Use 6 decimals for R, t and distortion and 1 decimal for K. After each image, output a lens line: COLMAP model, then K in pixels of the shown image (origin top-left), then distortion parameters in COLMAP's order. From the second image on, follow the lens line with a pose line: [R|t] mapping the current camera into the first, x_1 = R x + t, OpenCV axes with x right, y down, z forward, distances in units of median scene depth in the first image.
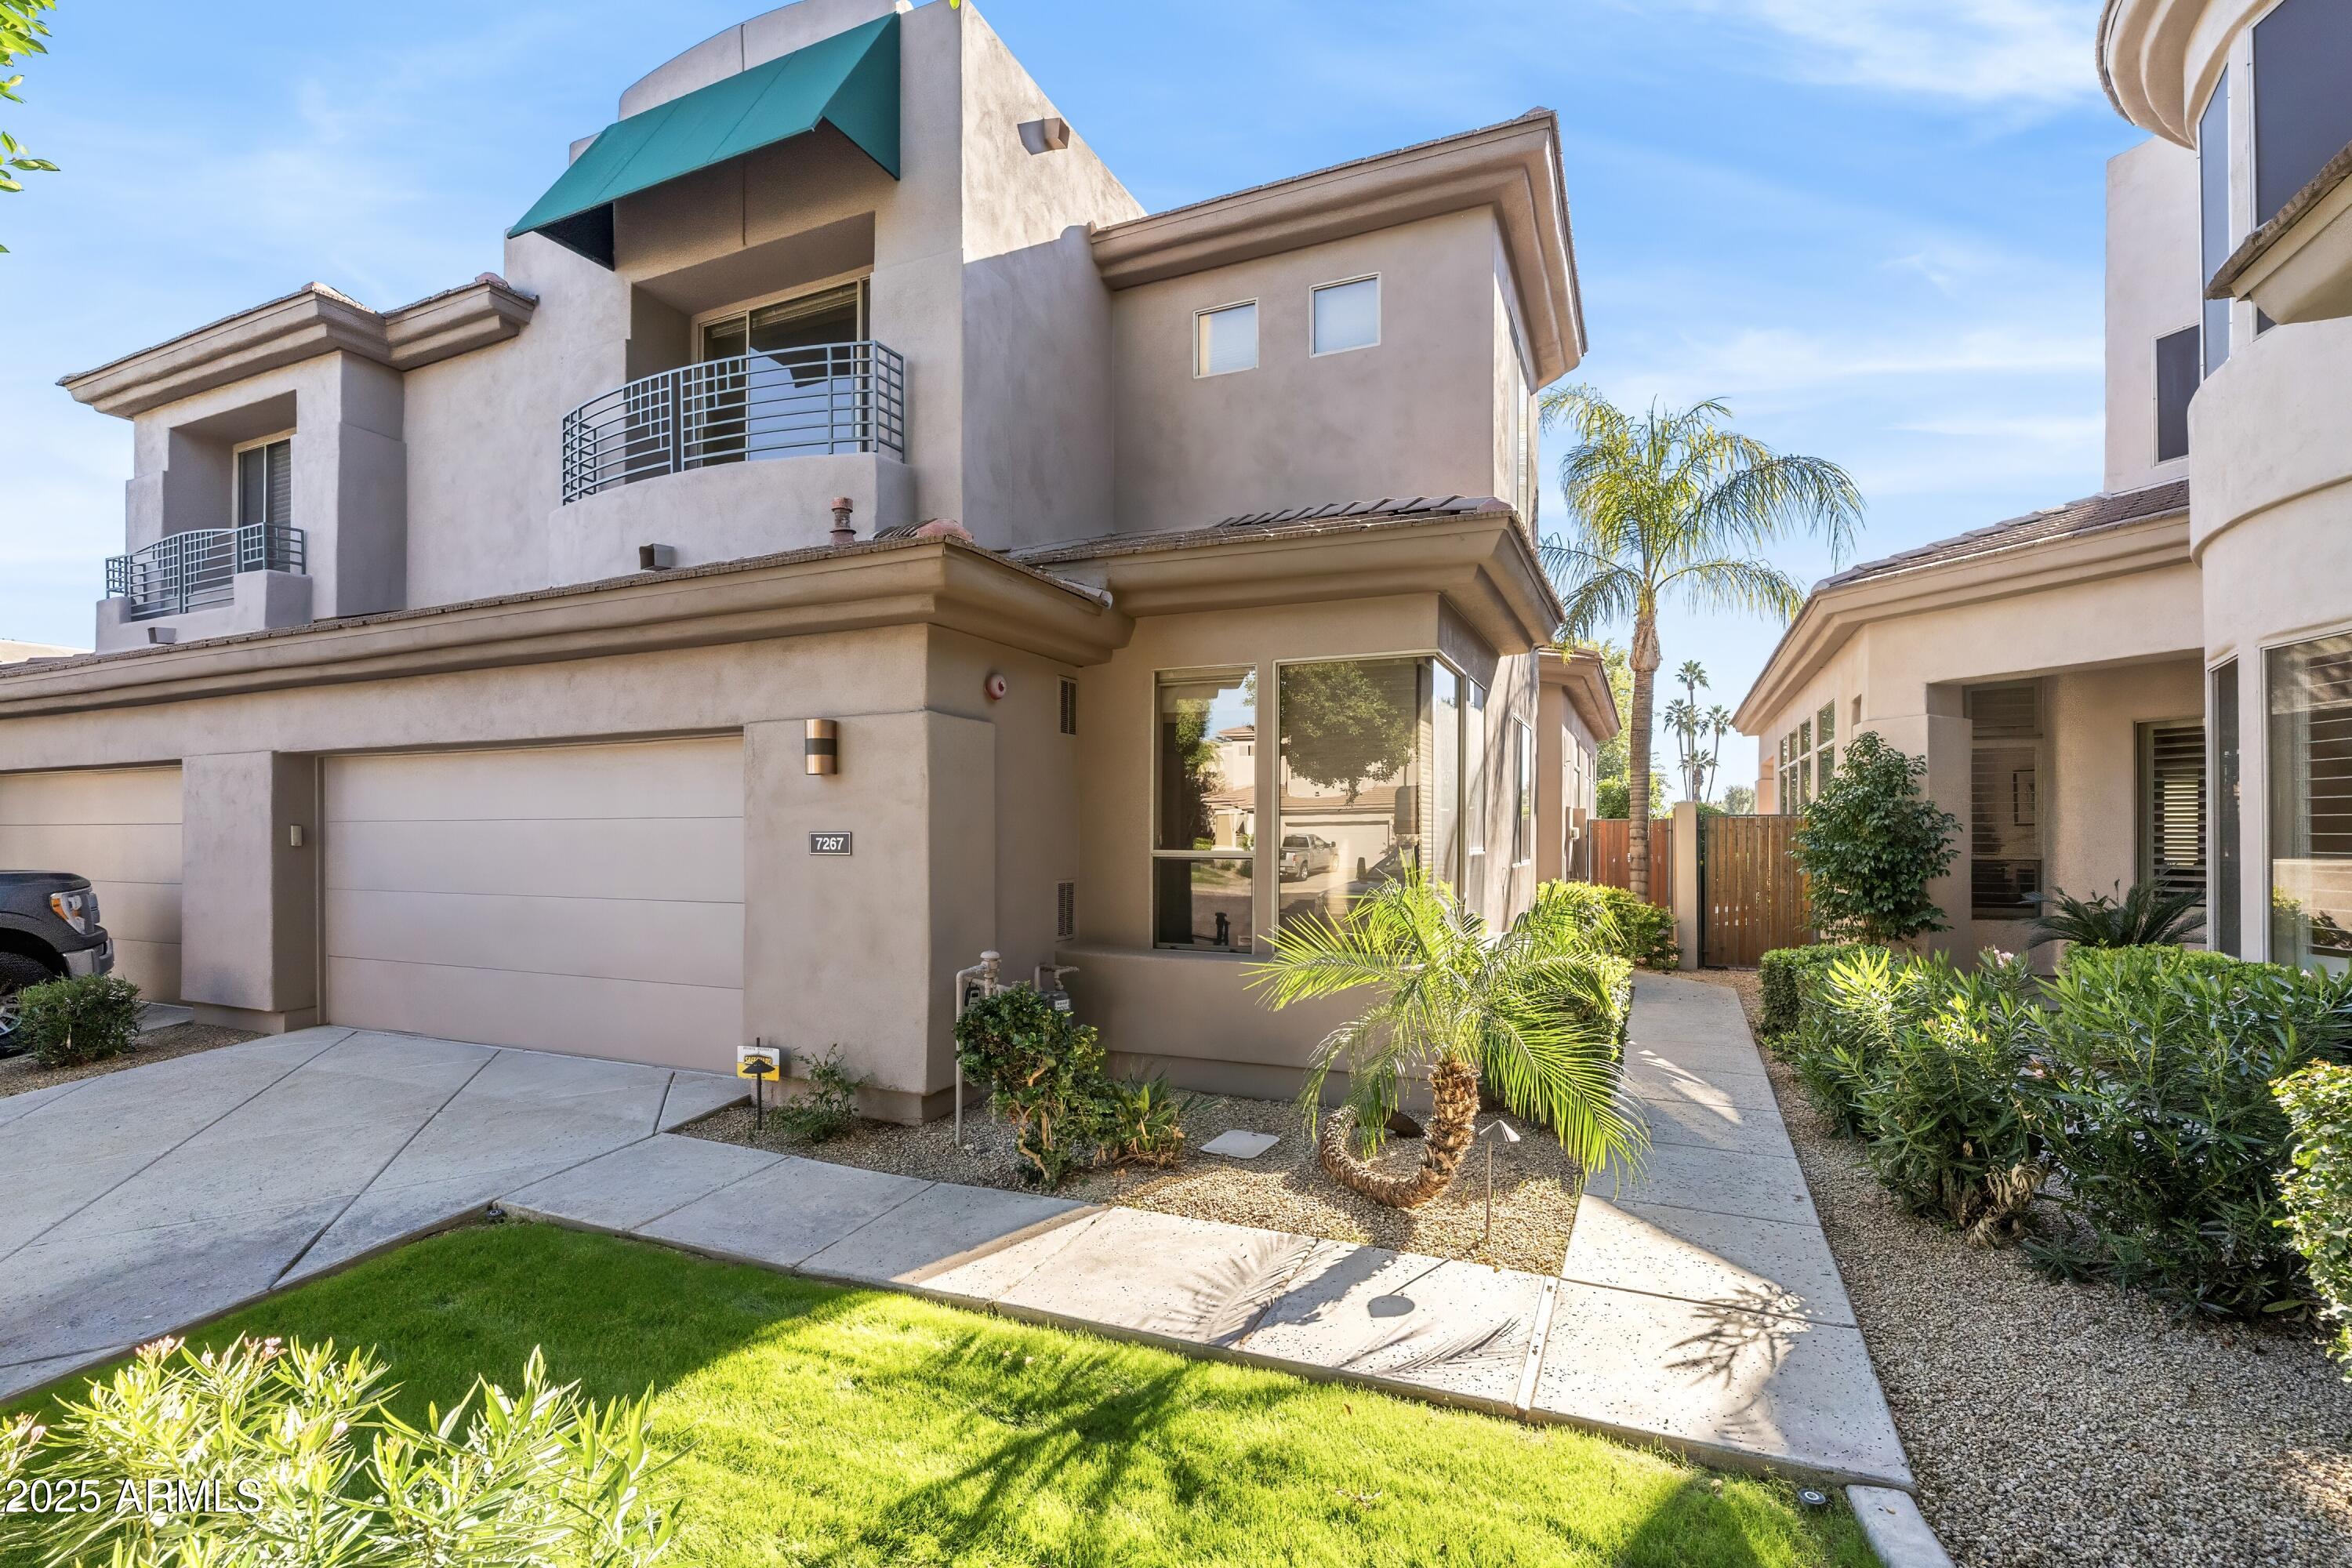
lens RADIAL K [[1065.4, 0, 1176.0], [0, 1065.4, 818.3], [0, 0, 1]] dist [-0.002737, 0.000037]
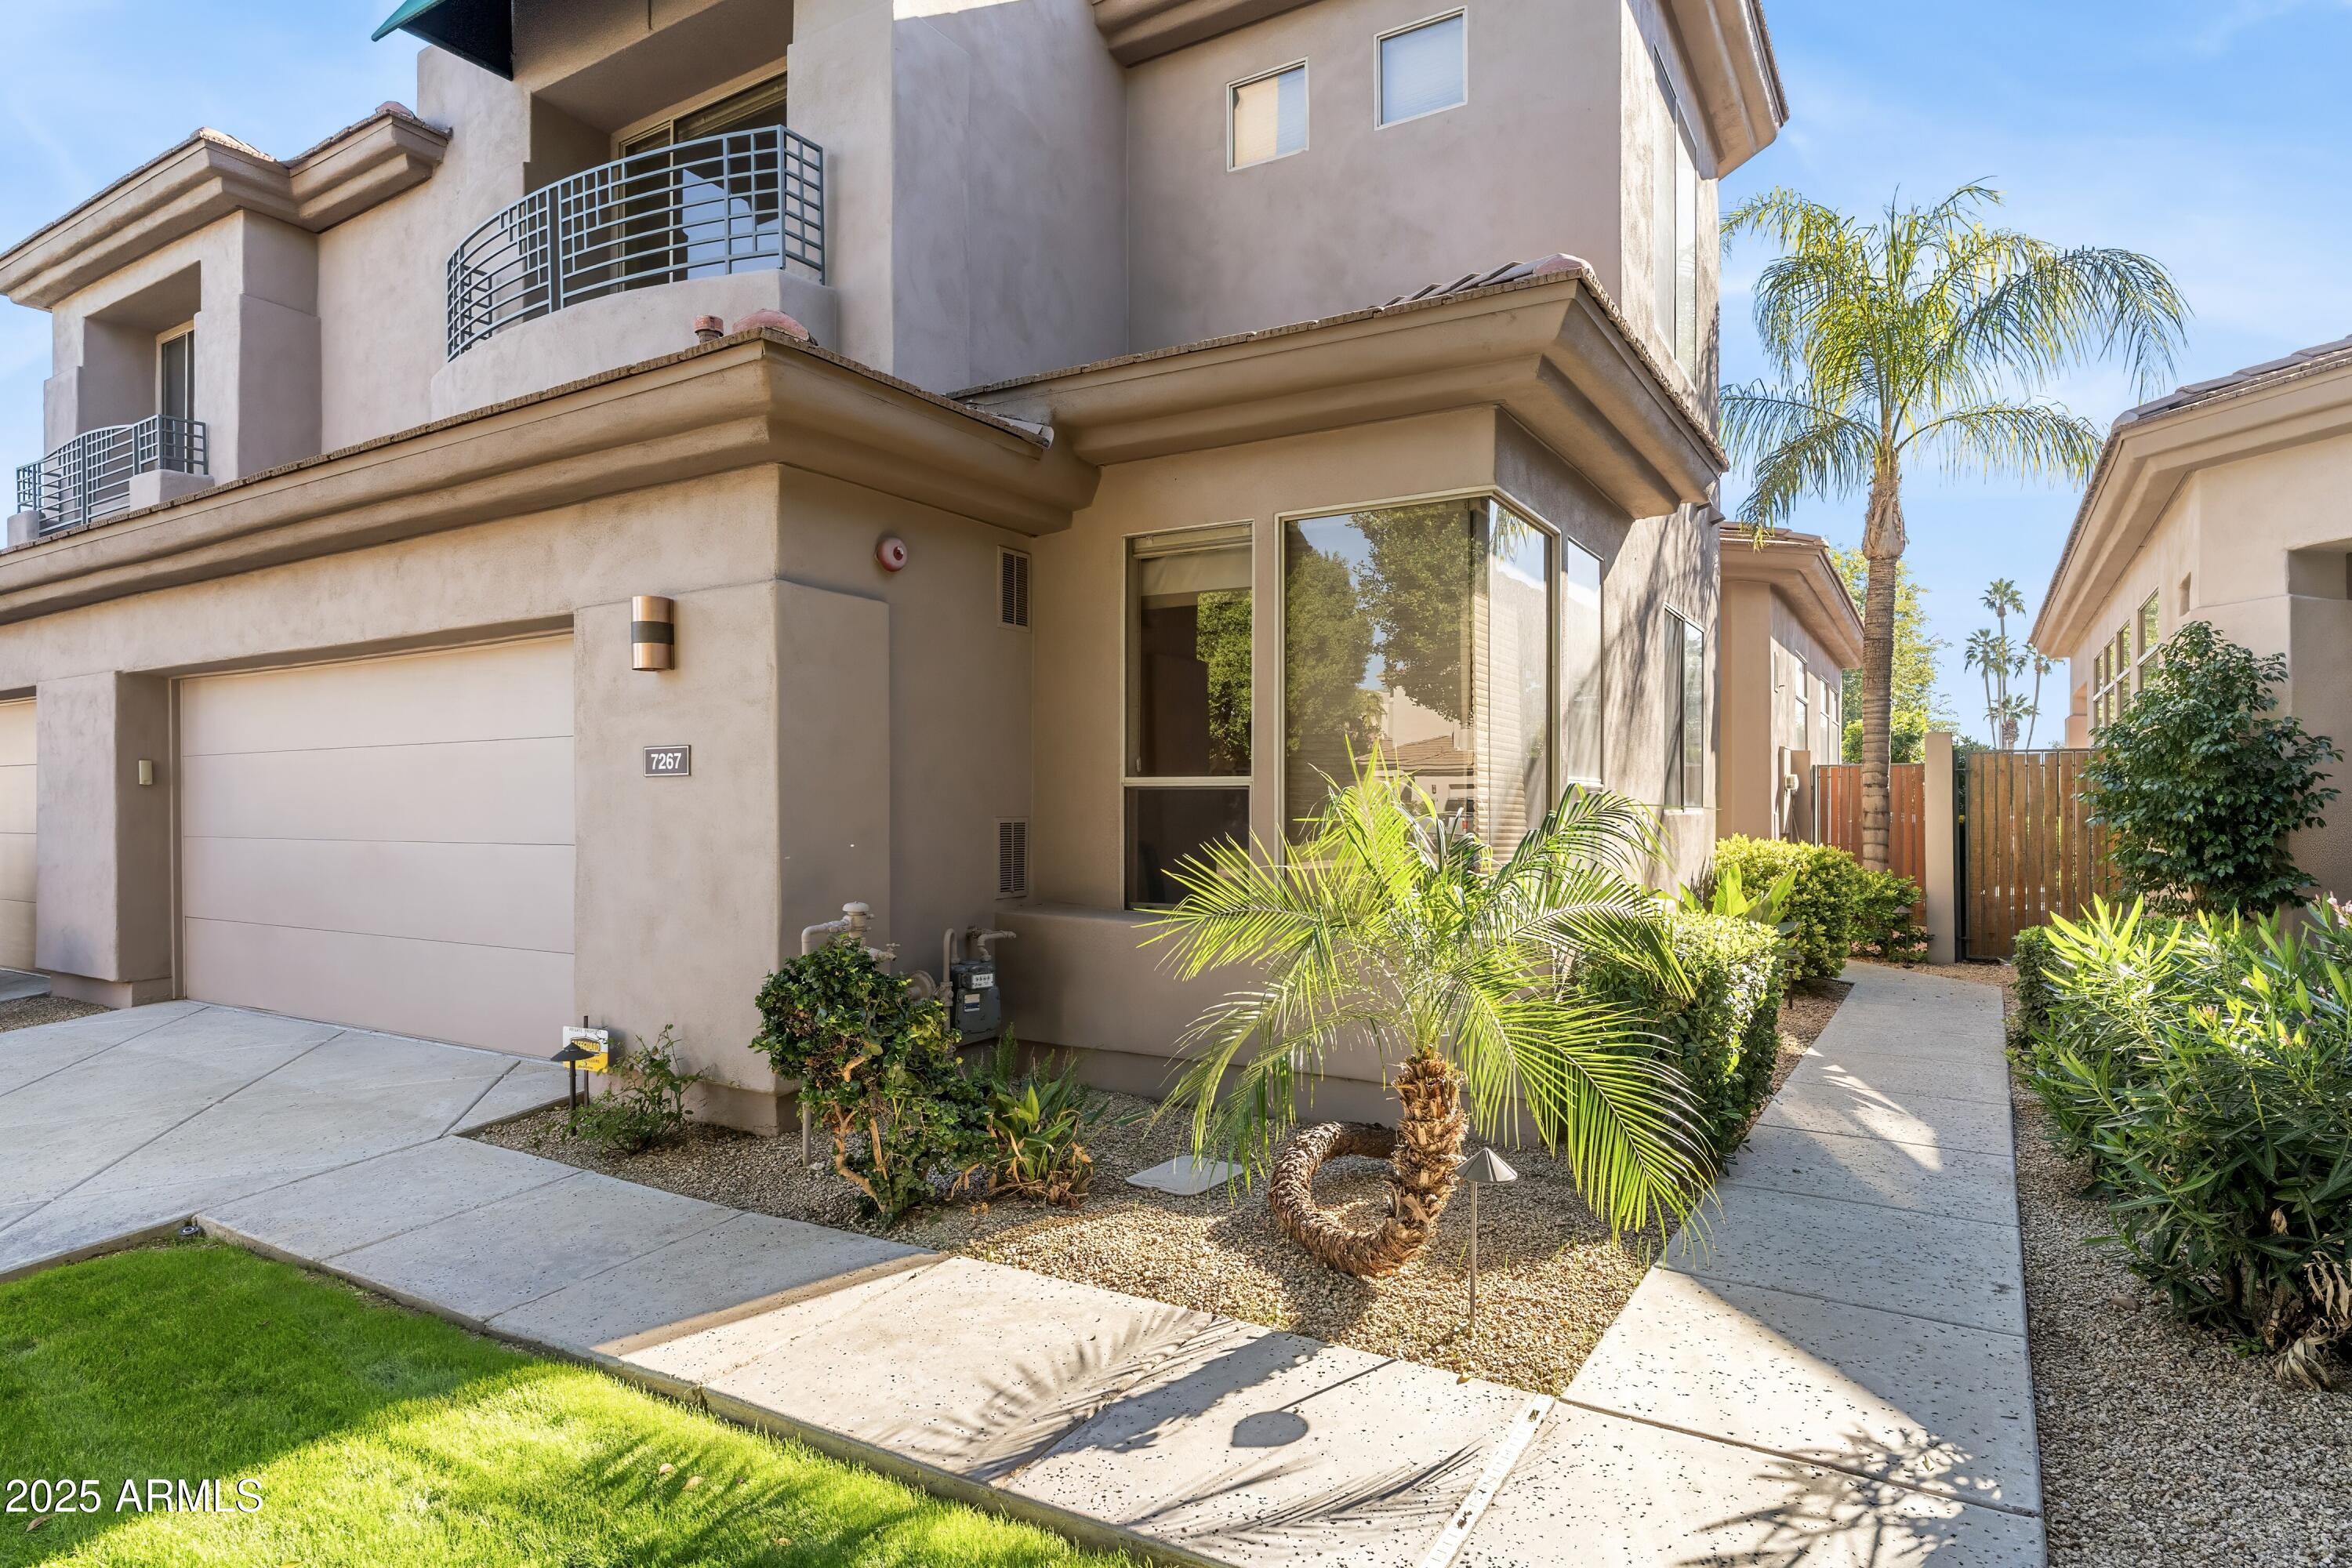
lens RADIAL K [[1283.1, 0, 1176.0], [0, 1283.1, 784.0], [0, 0, 1]] dist [0.001799, -0.001779]
pose [[0.992509, -0.002669, -0.122141, 0.128878], [0.002456, 0.999995, -0.001898, 0.037304], [0.122145, 0.001584, 0.992511, 0.119439]]
